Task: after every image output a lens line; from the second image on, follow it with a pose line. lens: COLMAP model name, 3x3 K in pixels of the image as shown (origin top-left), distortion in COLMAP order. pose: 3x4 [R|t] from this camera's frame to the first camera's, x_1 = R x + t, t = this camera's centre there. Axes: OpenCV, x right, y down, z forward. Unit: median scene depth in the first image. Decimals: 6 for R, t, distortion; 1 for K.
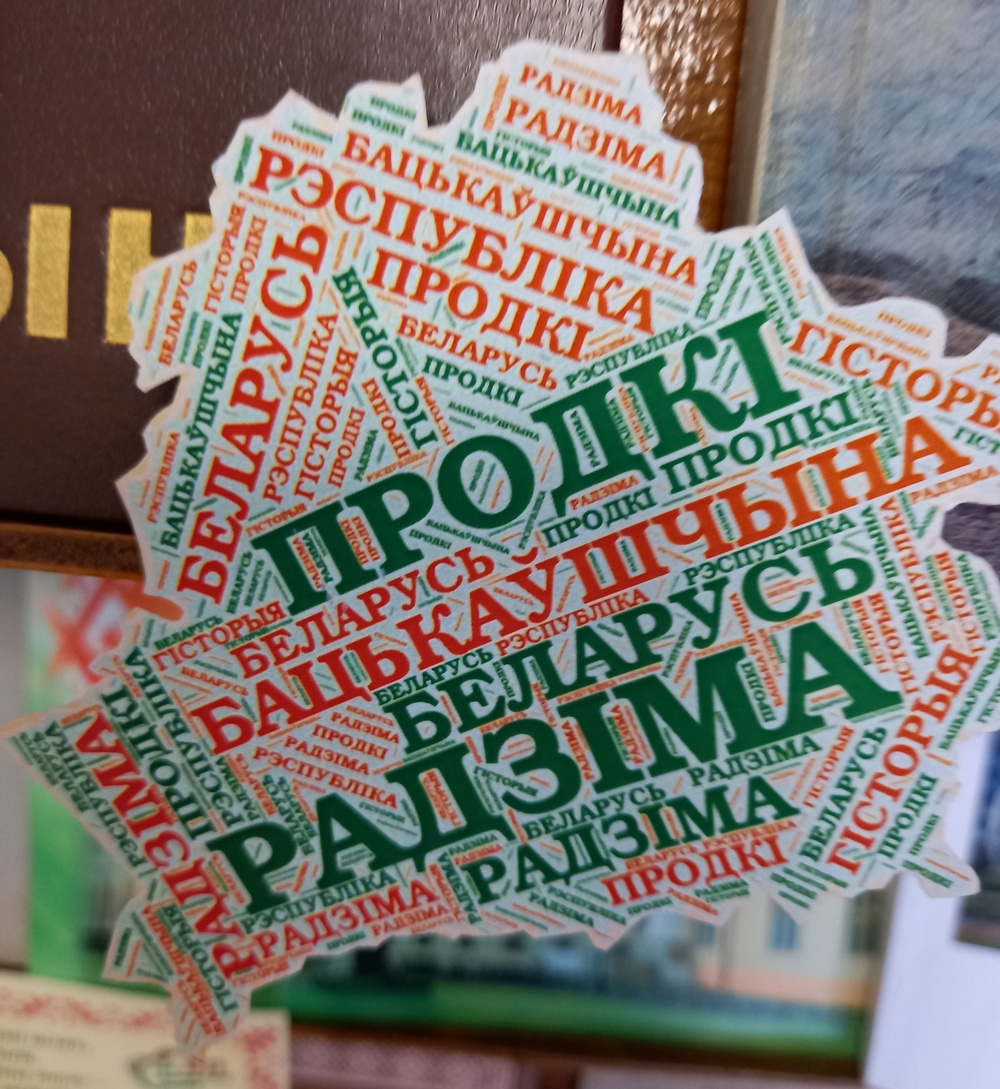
lens RADIAL K [[850.2, 0, 497.1], [0, 850.2, 546.0], [0, 0, 1]] dist [0.001225, -0.004510]
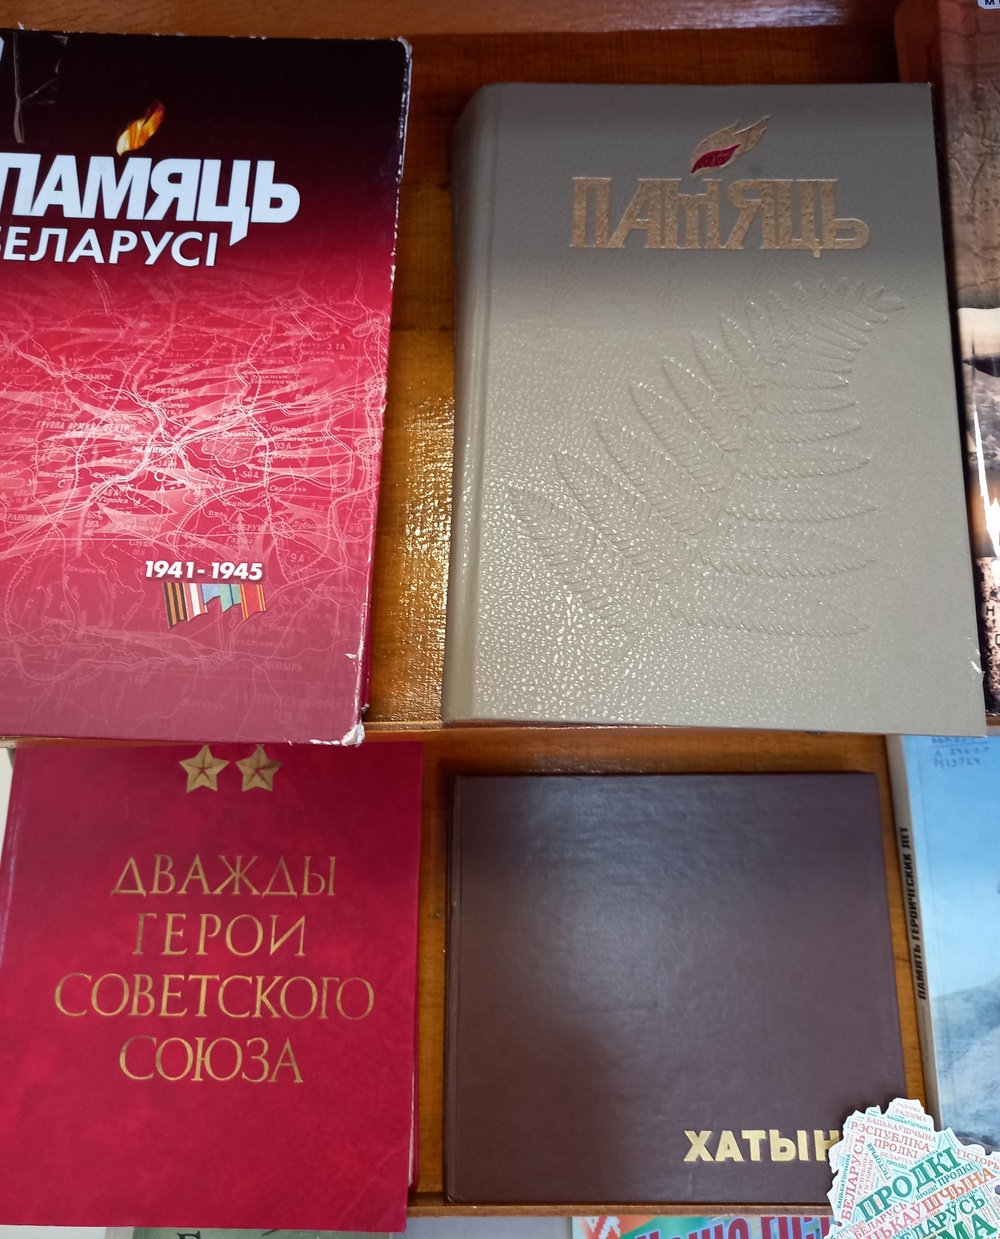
lens RADIAL K [[934.5, 0, 502.7], [0, 934.5, 611.5], [0, 0, 1]] dist [-0.001040, -0.006034]
pose [[0.996211, -0.053990, 0.068182, -2.555750], [0.078611, 0.894363, -0.440381, -0.876498], [-0.037203, 0.444073, 0.895218, -5.320647]]
